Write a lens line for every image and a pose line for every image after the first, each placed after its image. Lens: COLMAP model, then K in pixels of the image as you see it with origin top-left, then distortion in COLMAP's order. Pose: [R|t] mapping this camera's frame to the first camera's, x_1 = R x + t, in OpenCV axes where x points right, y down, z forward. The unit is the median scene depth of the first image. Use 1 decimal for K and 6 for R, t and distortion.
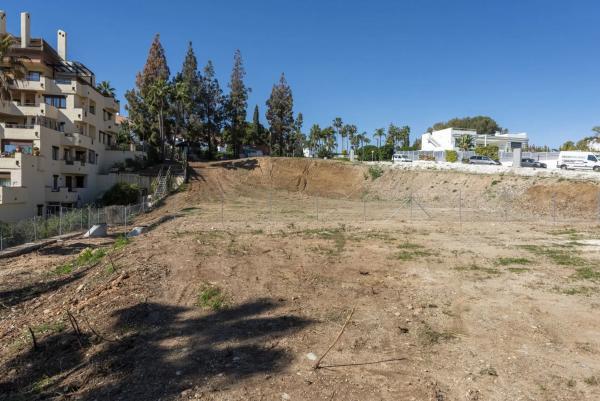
lens RADIAL K [[399.4, 0, 300.0], [0, 399.4, 200.5], [0, 0, 1]] dist [0.003577, -0.000784]
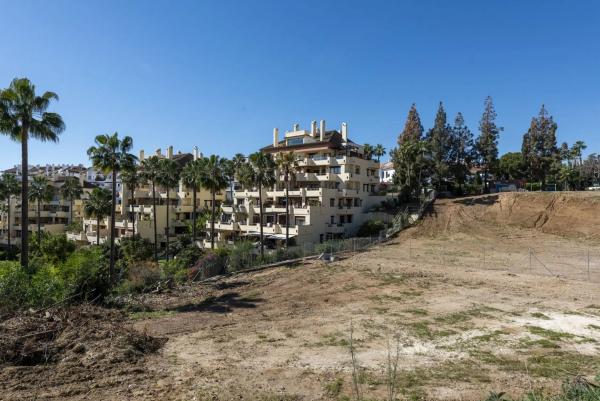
lens RADIAL K [[347.4, 0, 285.4], [0, 347.4, 201.3], [0, 0, 1]] dist [0.002310, 0.001008]
pose [[0.663154, -0.021185, -0.748183, 0.224727], [-0.014129, 0.999067, -0.040812, -0.042156], [0.748349, 0.037636, 0.662236, -0.064440]]
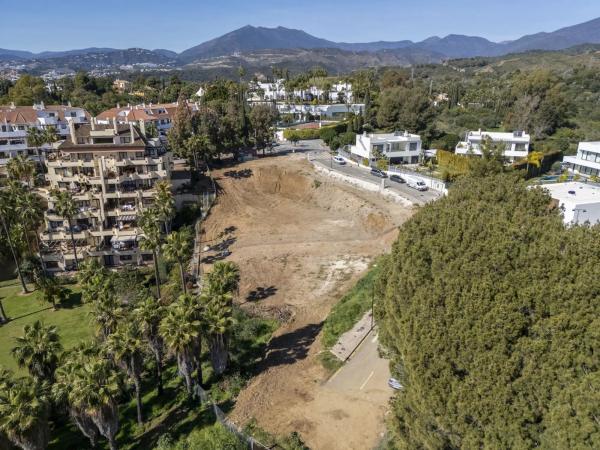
lens RADIAL K [[438.2, 0, 300.0], [0, 438.2, 225.0], [0, 0, 1]] dist [0.046492, -0.004042]
pose [[0.998755, -0.037257, 0.033158, 0.031232], [0.025965, 0.956035, 0.292100, -0.430818], [-0.042583, -0.290876, 0.955813, -0.884173]]
